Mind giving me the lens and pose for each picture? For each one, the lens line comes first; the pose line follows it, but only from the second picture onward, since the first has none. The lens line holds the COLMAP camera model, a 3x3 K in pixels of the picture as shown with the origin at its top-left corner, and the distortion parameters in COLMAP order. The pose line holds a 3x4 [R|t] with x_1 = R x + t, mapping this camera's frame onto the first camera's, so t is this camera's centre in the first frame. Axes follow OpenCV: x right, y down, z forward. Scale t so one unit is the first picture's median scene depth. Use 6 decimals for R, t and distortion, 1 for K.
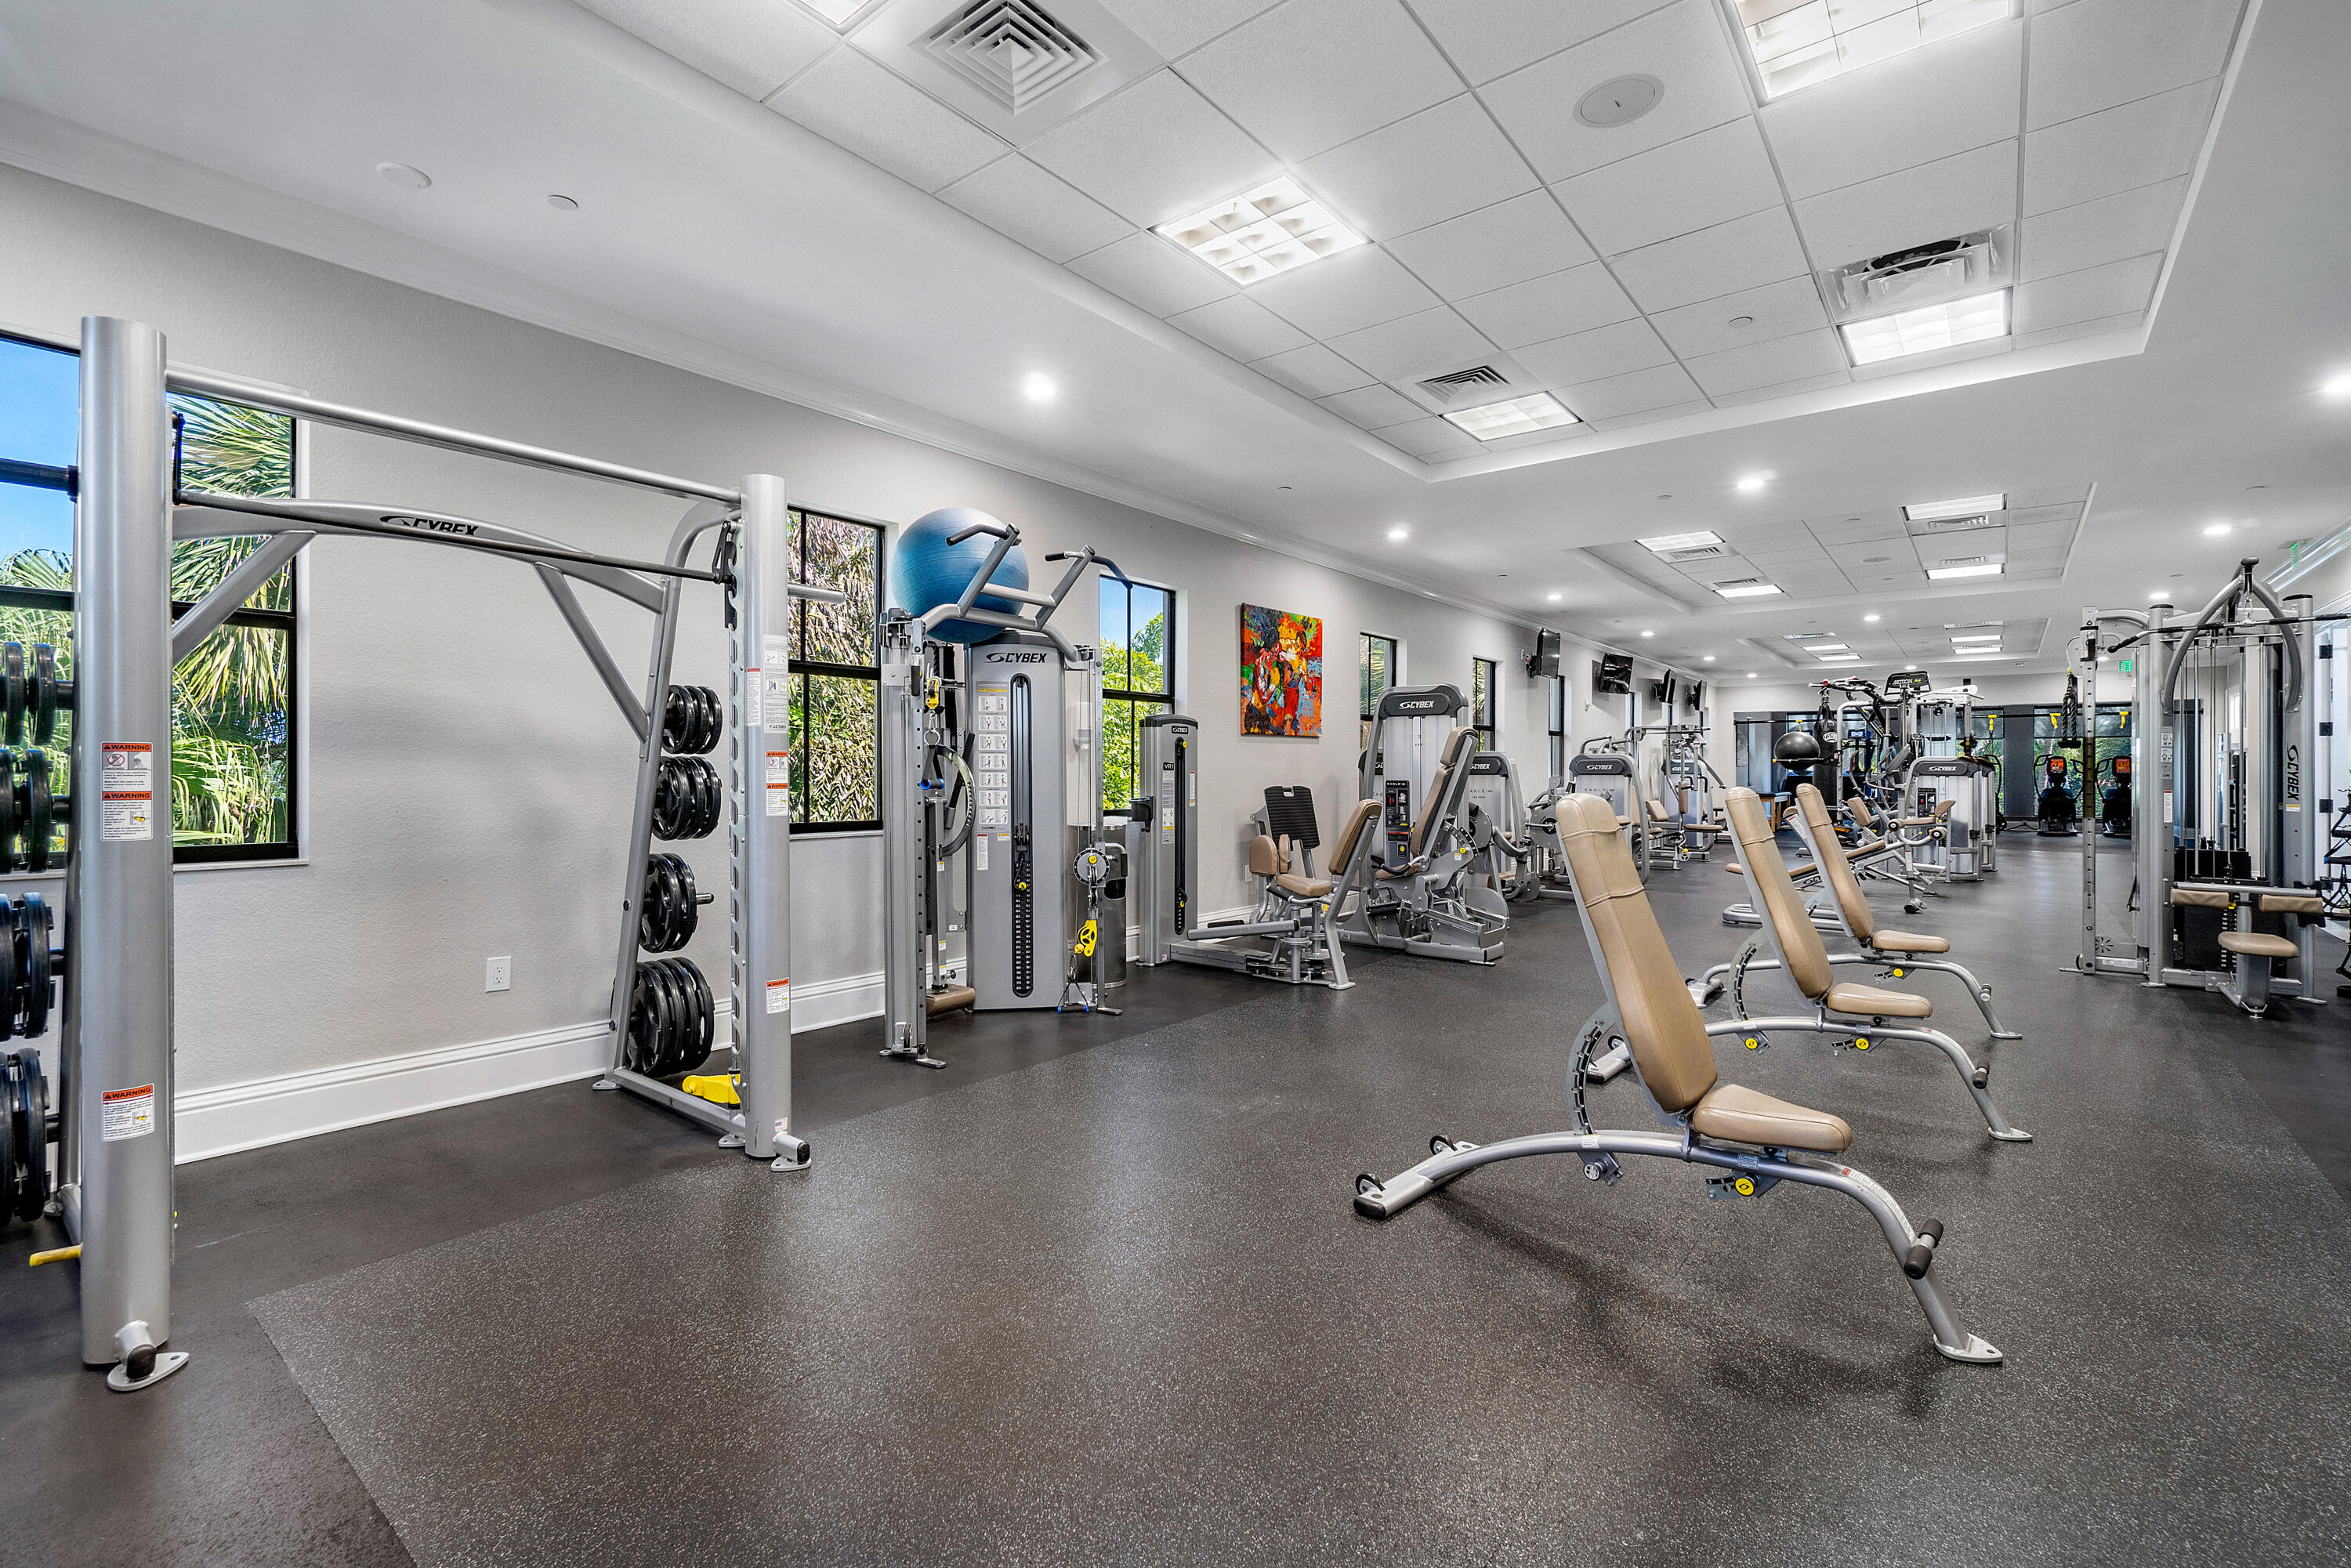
lens RADIAL K [[1040.2, 0, 1182.2], [0, 1040.2, 774.9], [0, 0, 1]] dist [-0.001445, -0.000063]
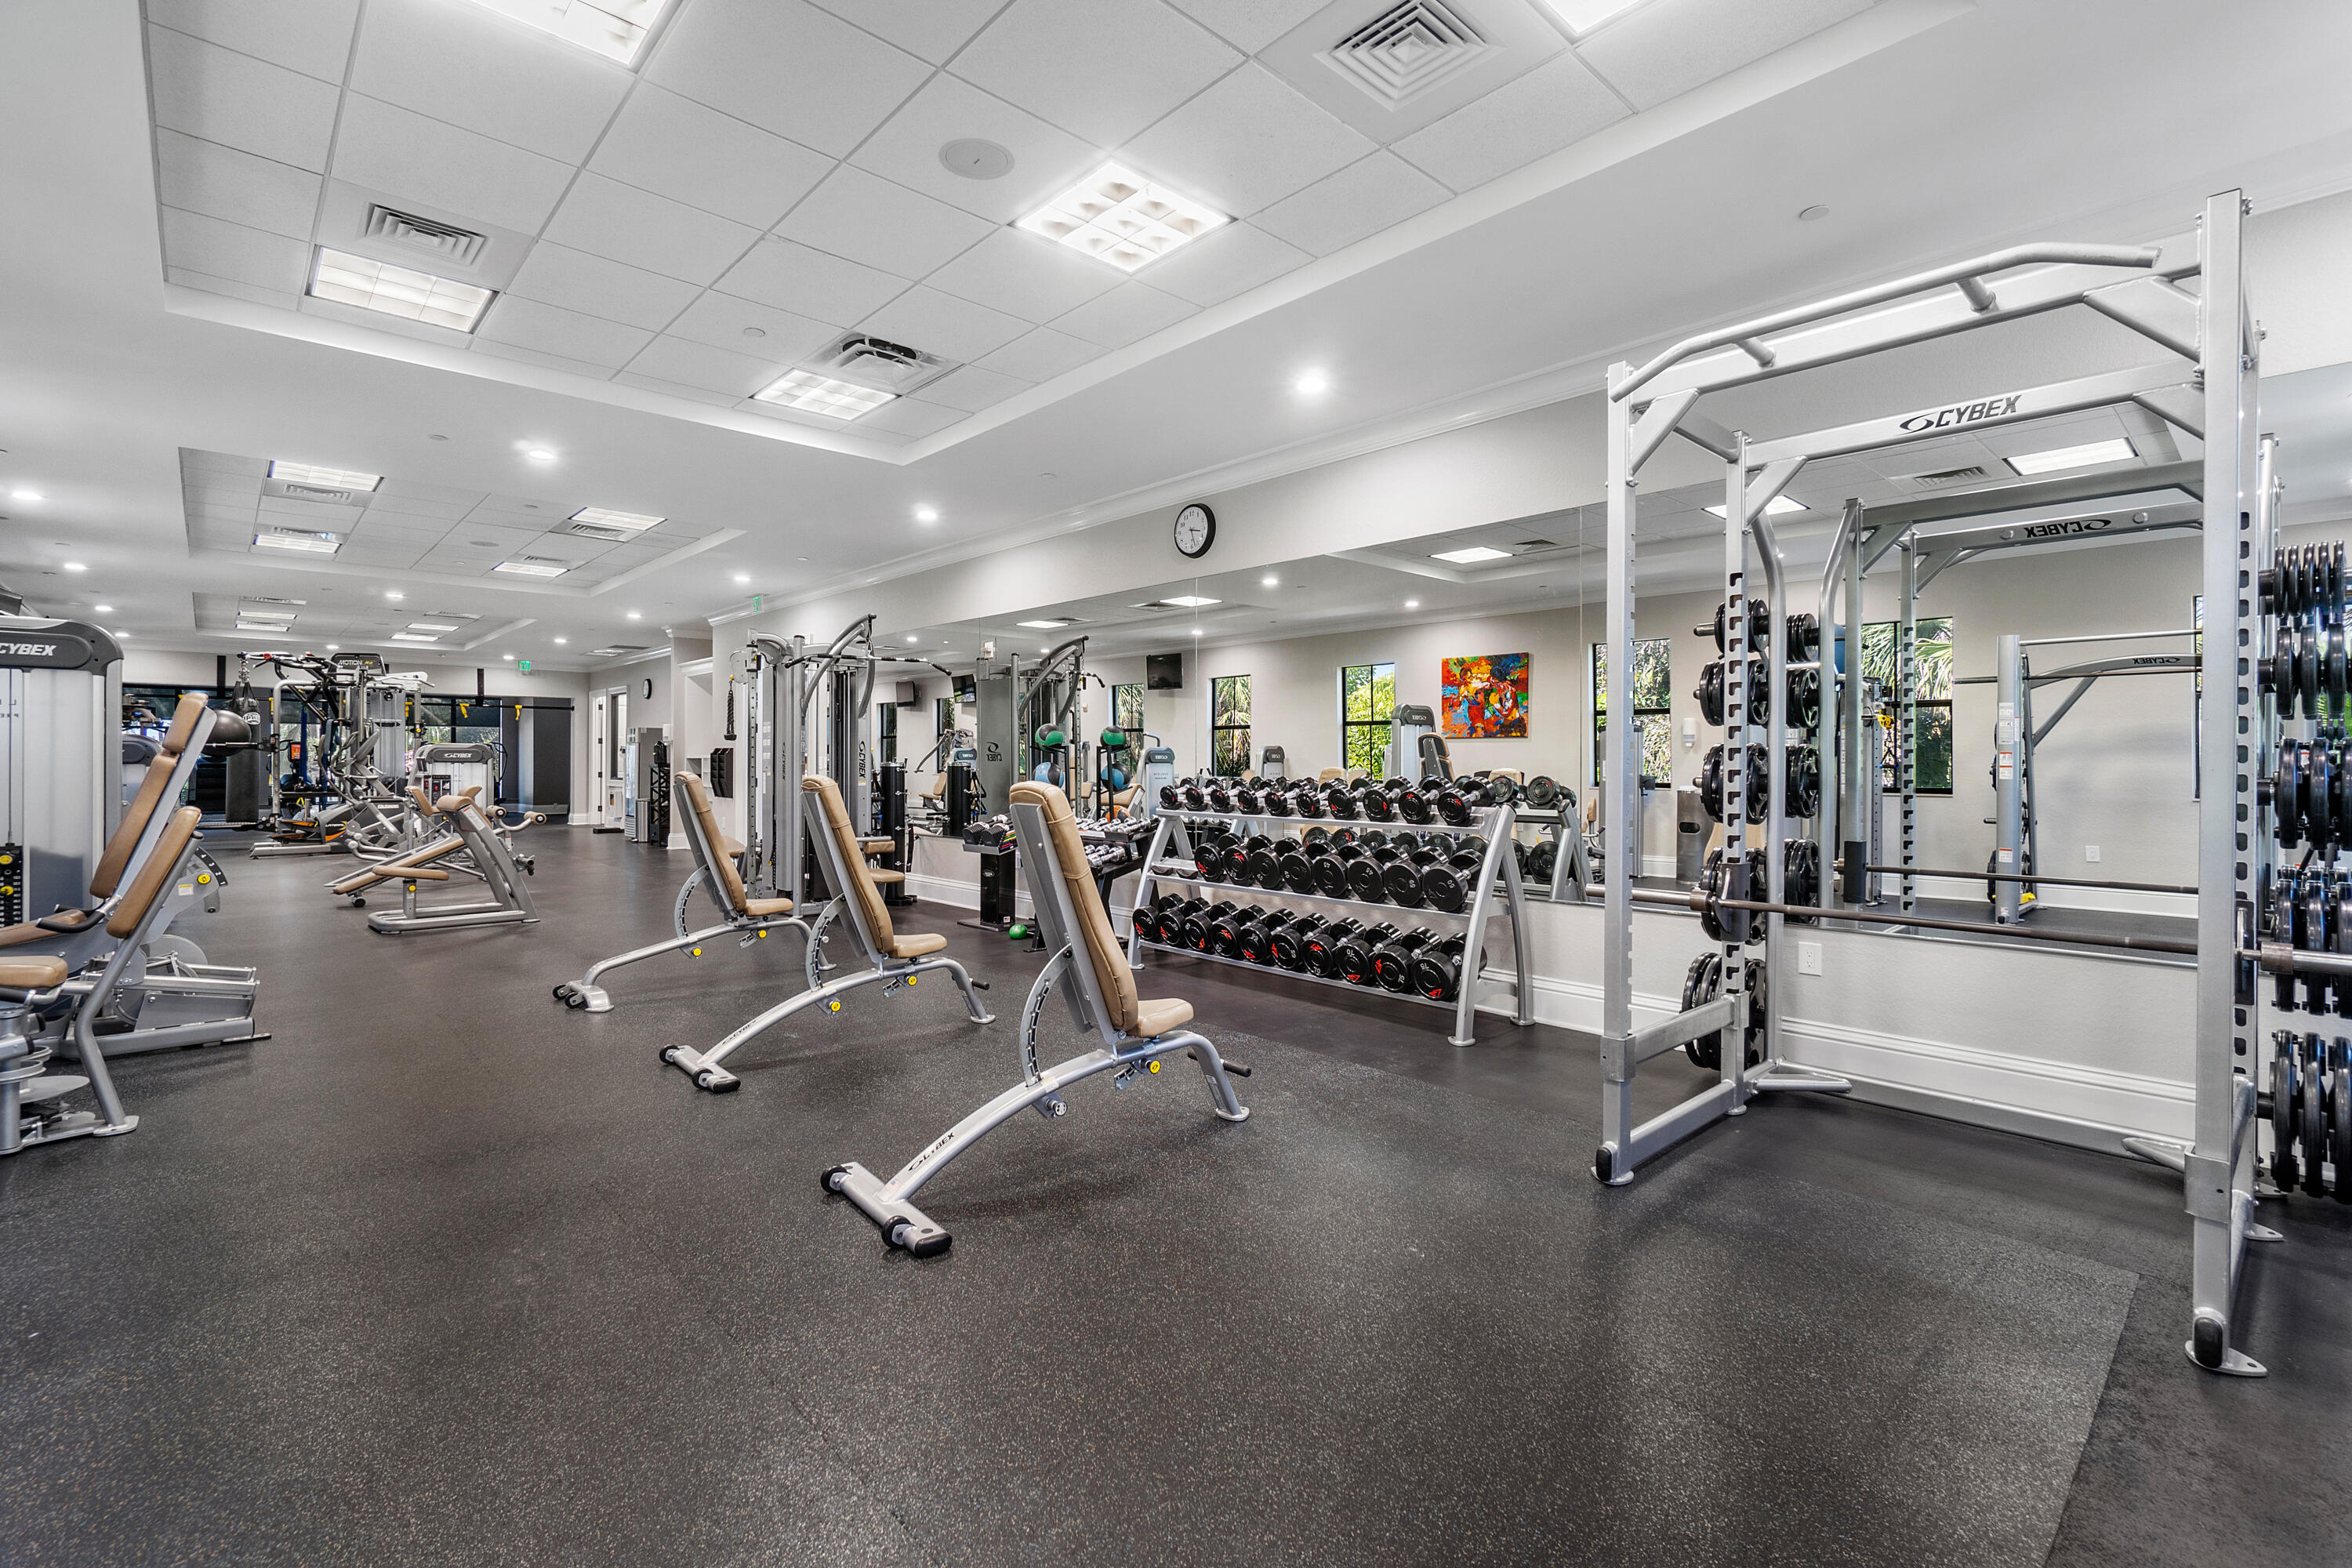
lens RADIAL K [[1040.7, 0, 1182.8], [0, 1040.7, 768.1], [0, 0, 1]] dist [-0.001445, -0.000063]
pose [[0.151900, -0.010183, 0.988343, -0.369647], [0.002355, 0.999948, 0.009940, -0.004883], [-0.988393, 0.000818, 0.151916, 0.350236]]
